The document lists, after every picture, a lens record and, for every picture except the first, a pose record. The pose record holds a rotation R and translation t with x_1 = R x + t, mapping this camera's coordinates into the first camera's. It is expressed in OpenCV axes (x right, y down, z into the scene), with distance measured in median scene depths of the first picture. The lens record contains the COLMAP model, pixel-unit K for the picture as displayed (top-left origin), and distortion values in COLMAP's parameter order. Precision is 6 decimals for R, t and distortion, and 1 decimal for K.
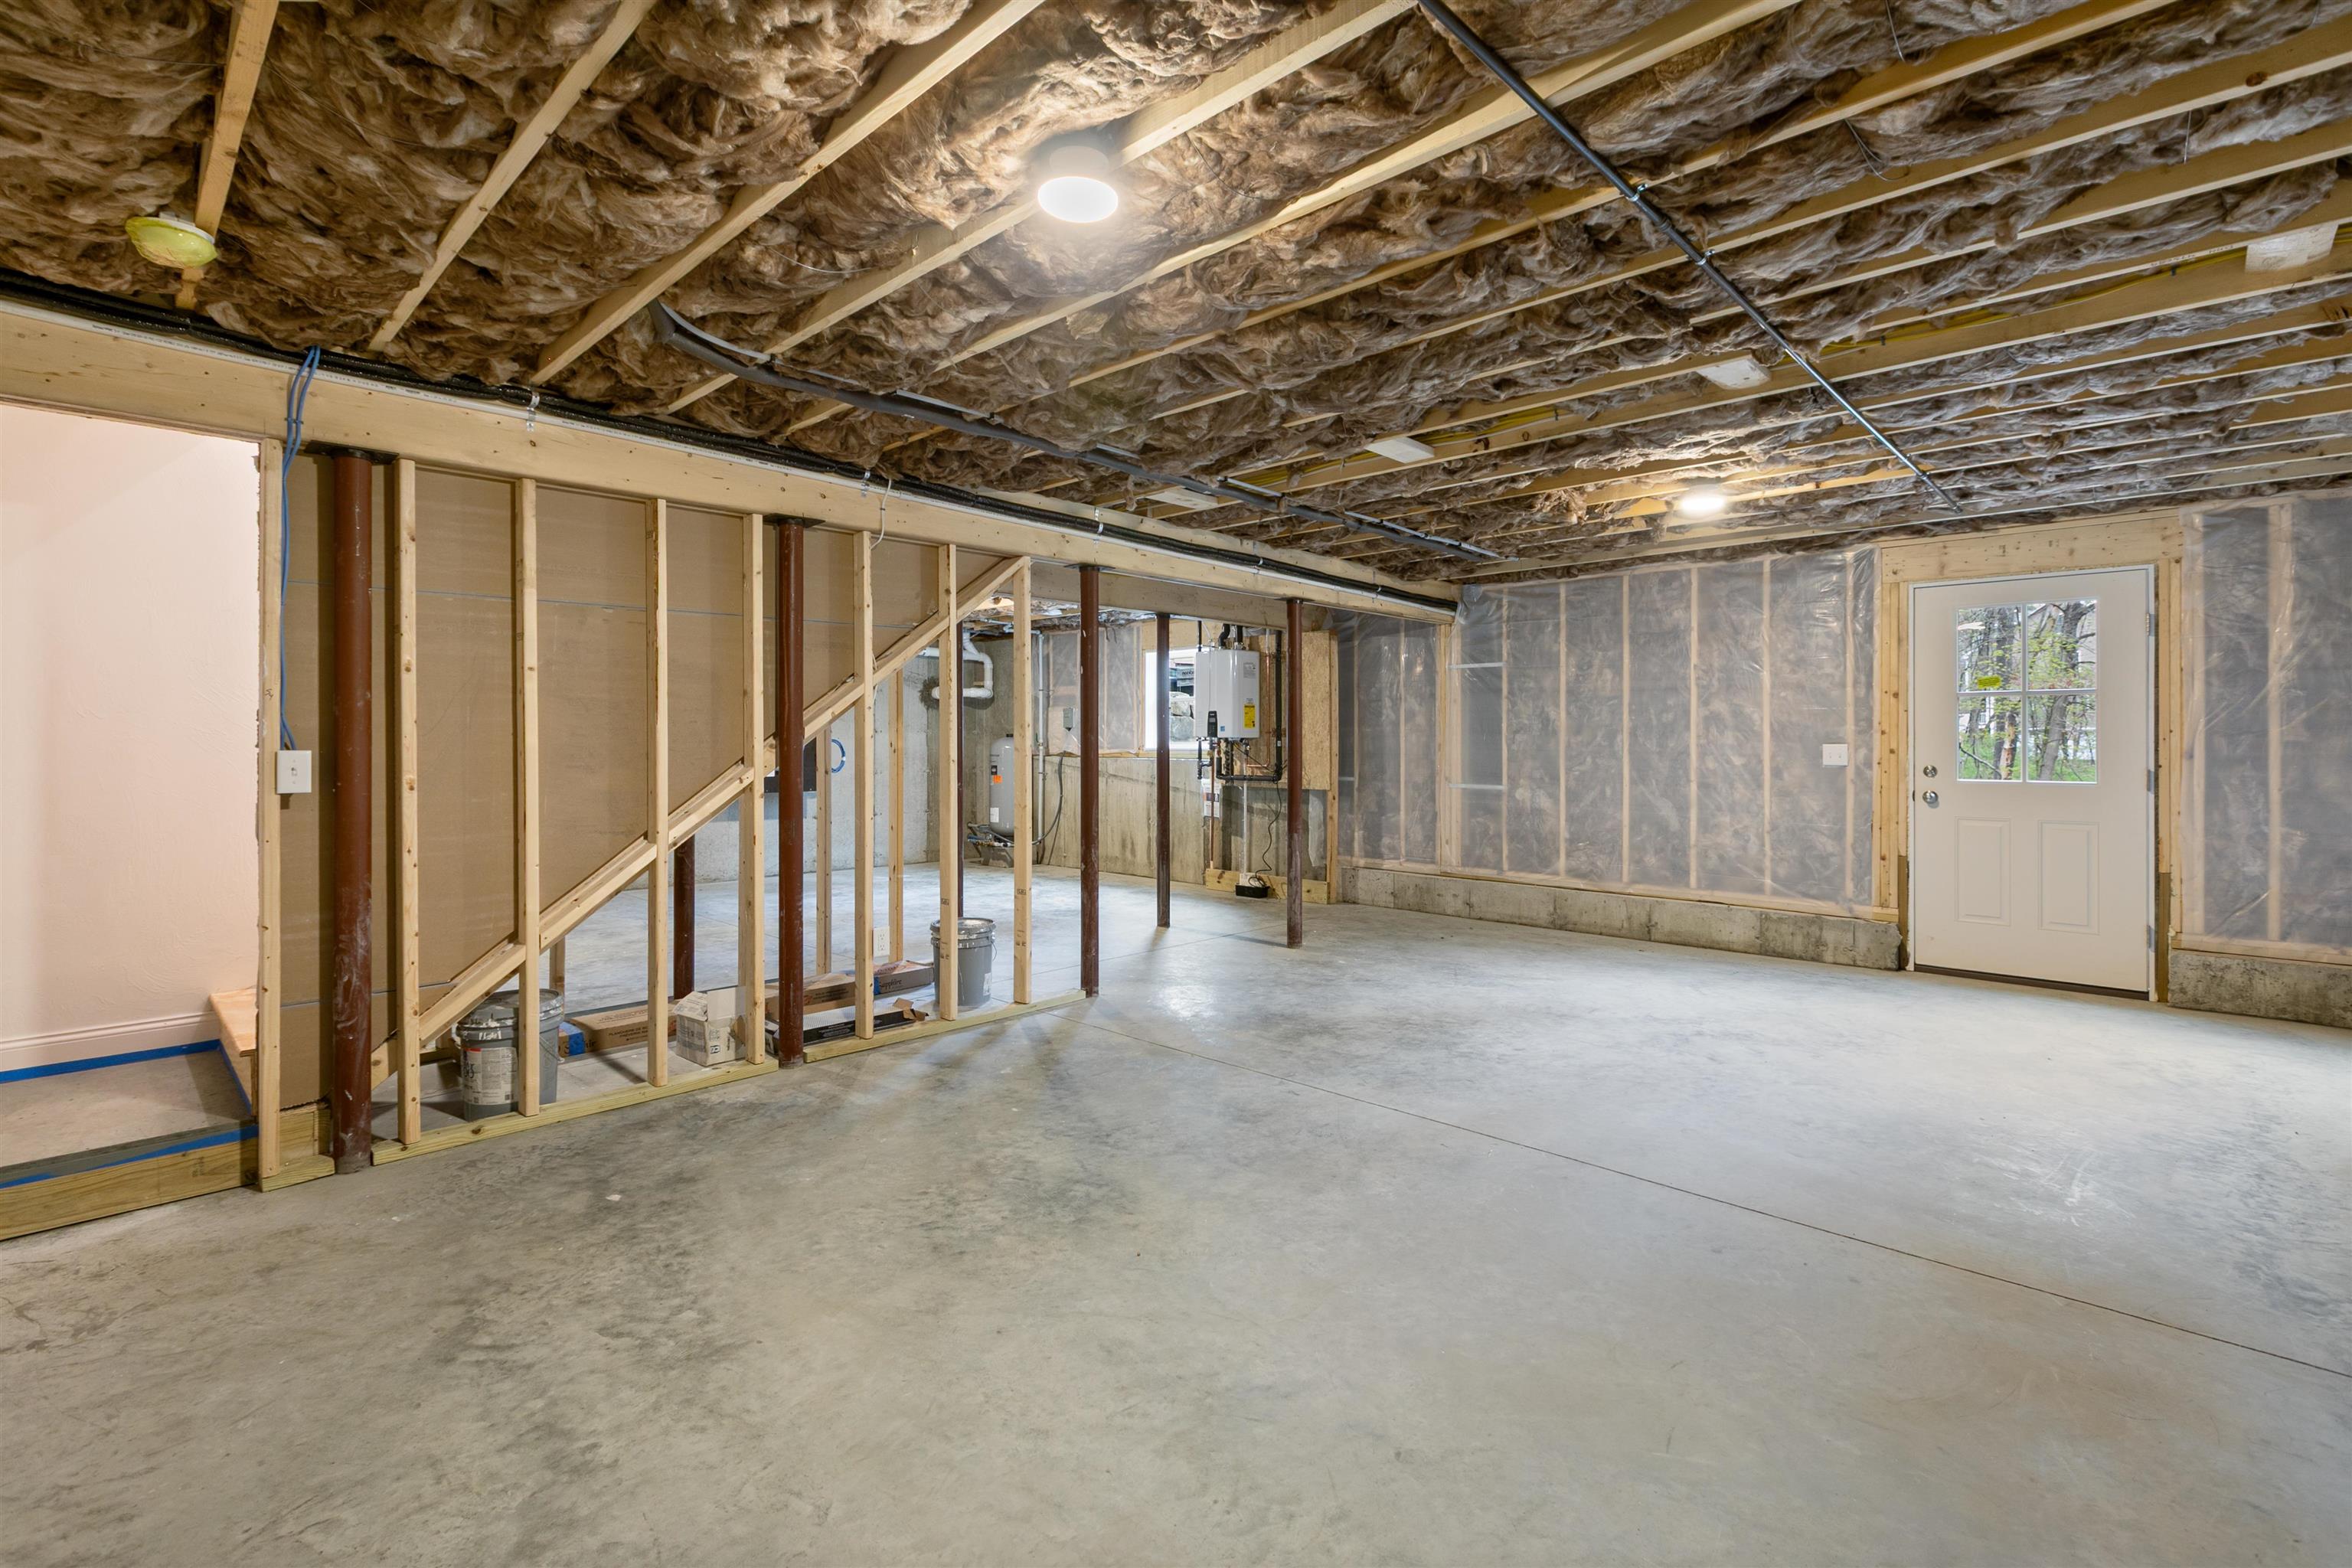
lens RADIAL K [[1051.7, 0, 1177.9], [0, 1051.7, 771.2], [0, 0, 1]] dist [0.004361, -0.002054]
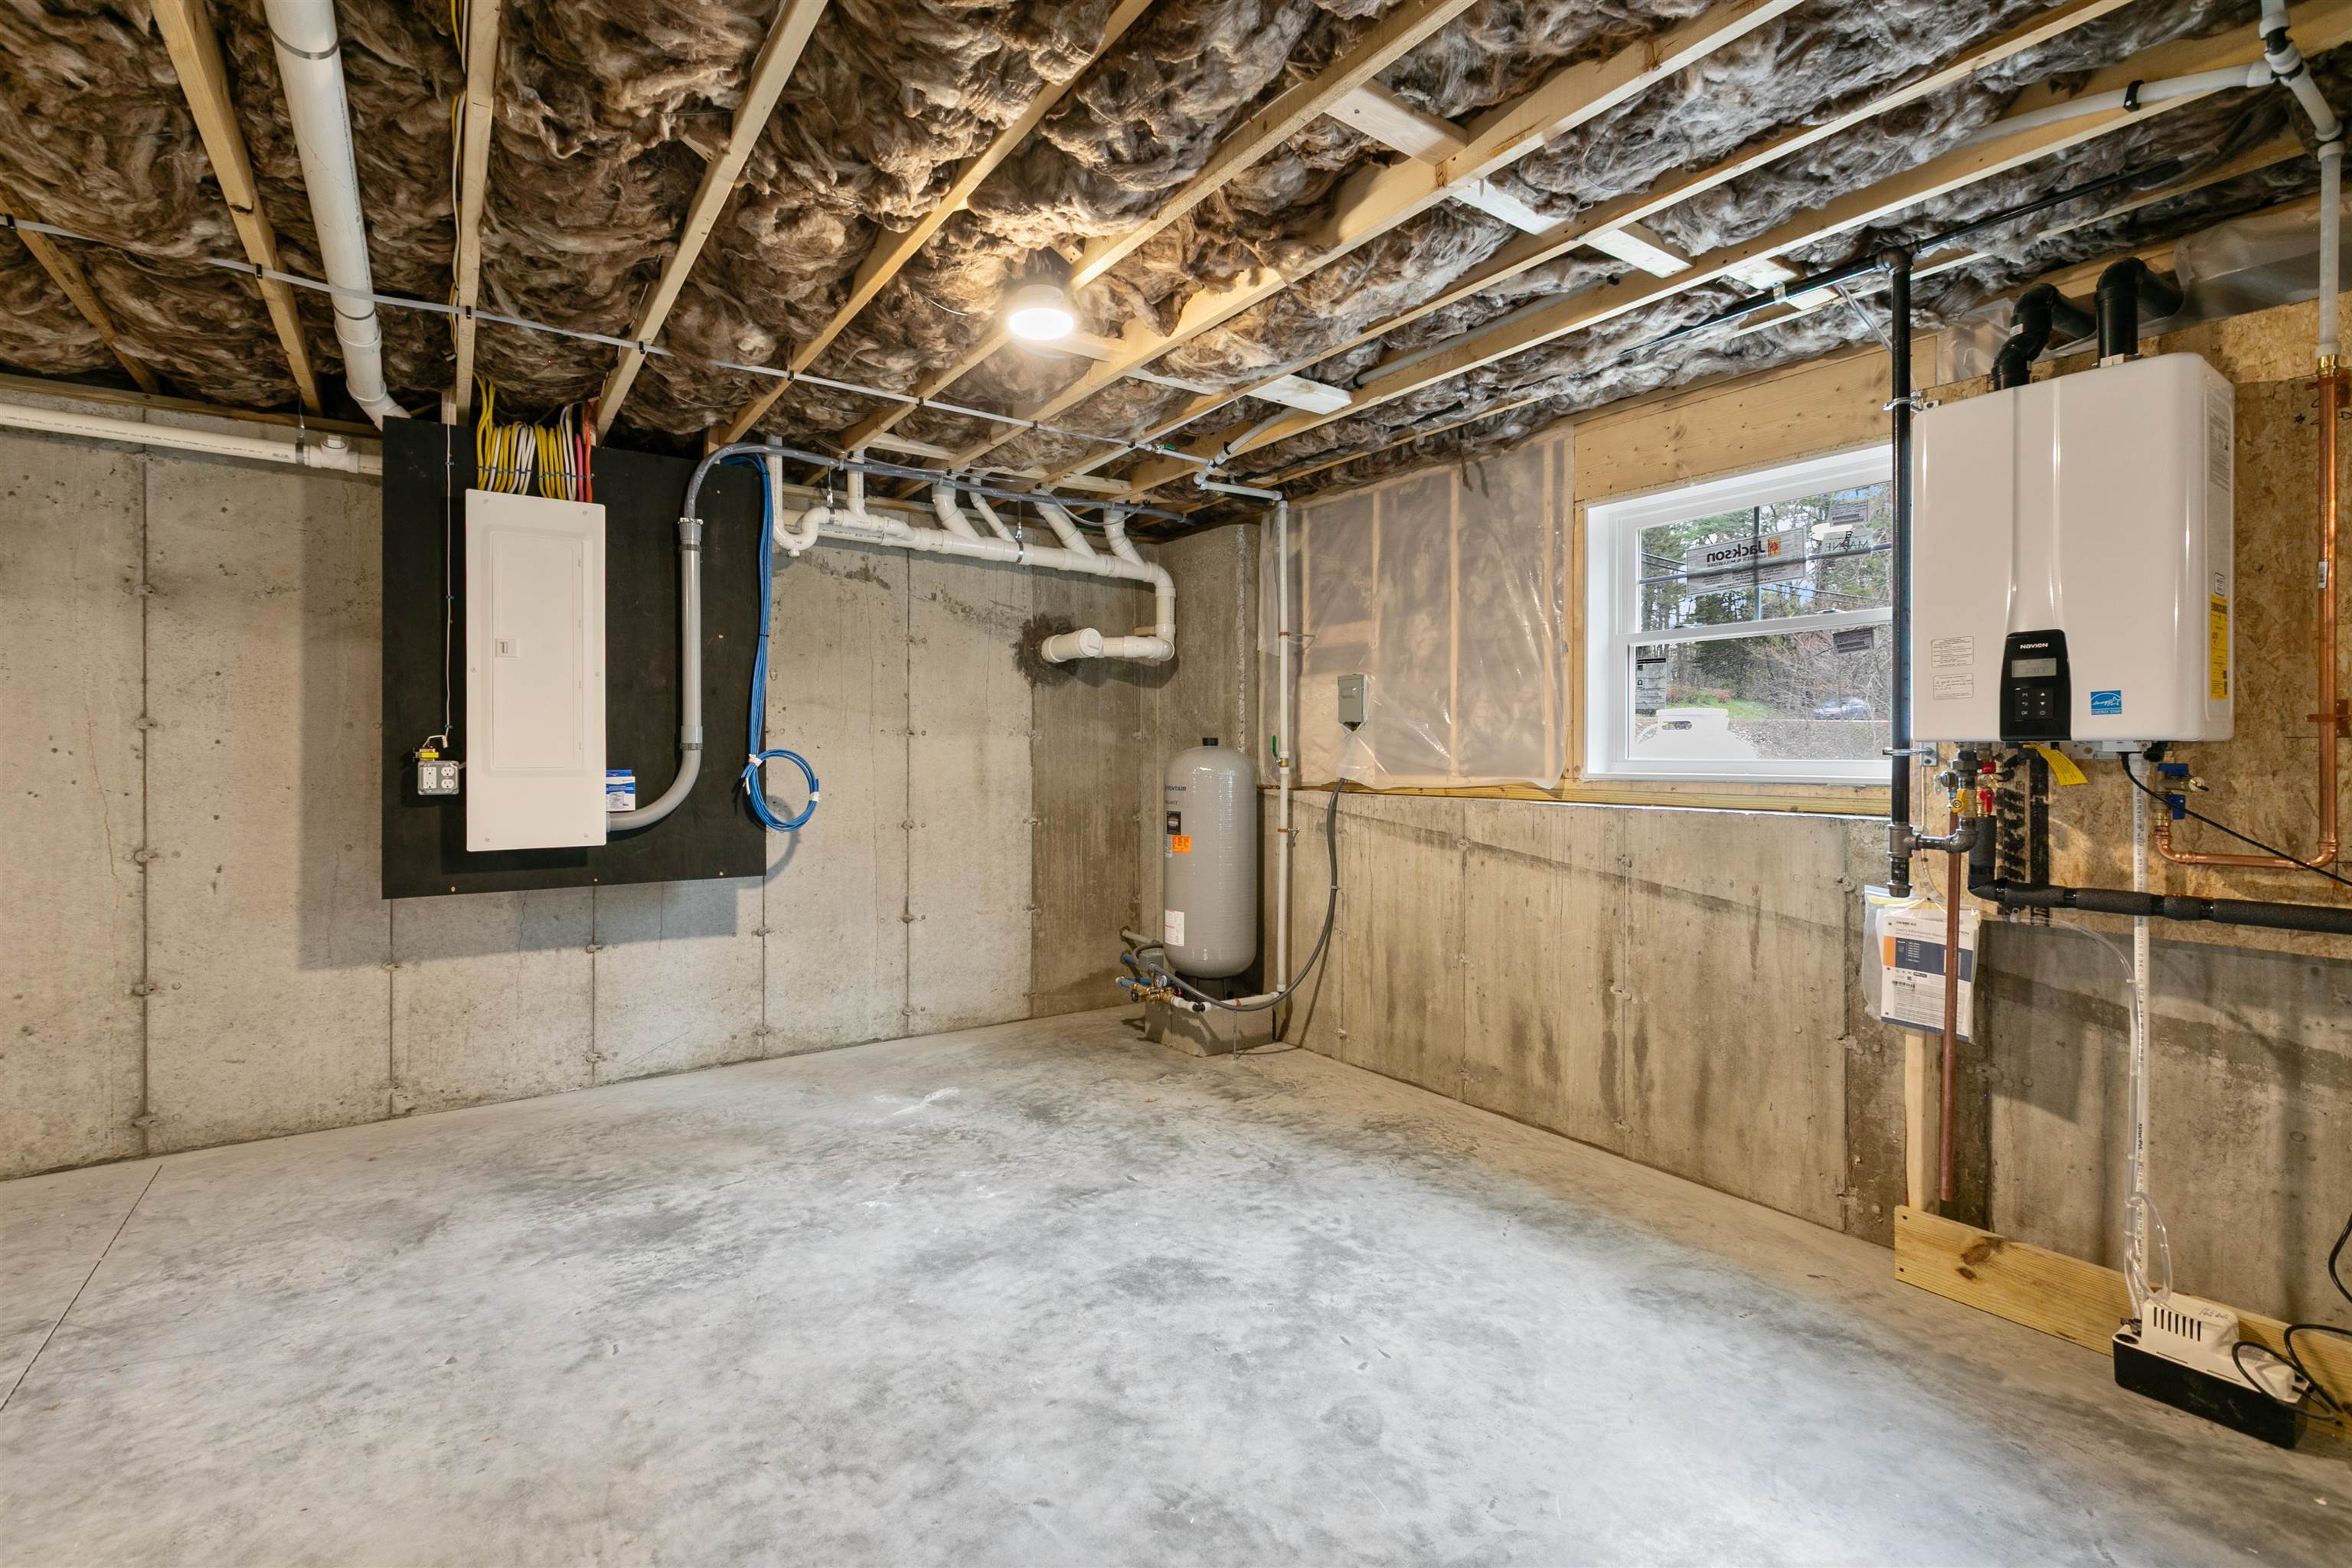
lens RADIAL K [[1051.7, 0, 1171.9], [0, 1051.7, 775.3], [0, 0, 1]] dist [0.004361, -0.002054]
pose [[0.981013, 0.002731, -0.193921, -0.092504], [-0.004521, 0.999951, -0.008789, -0.016579], [0.193887, 0.009499, 0.980978, 0.579295]]
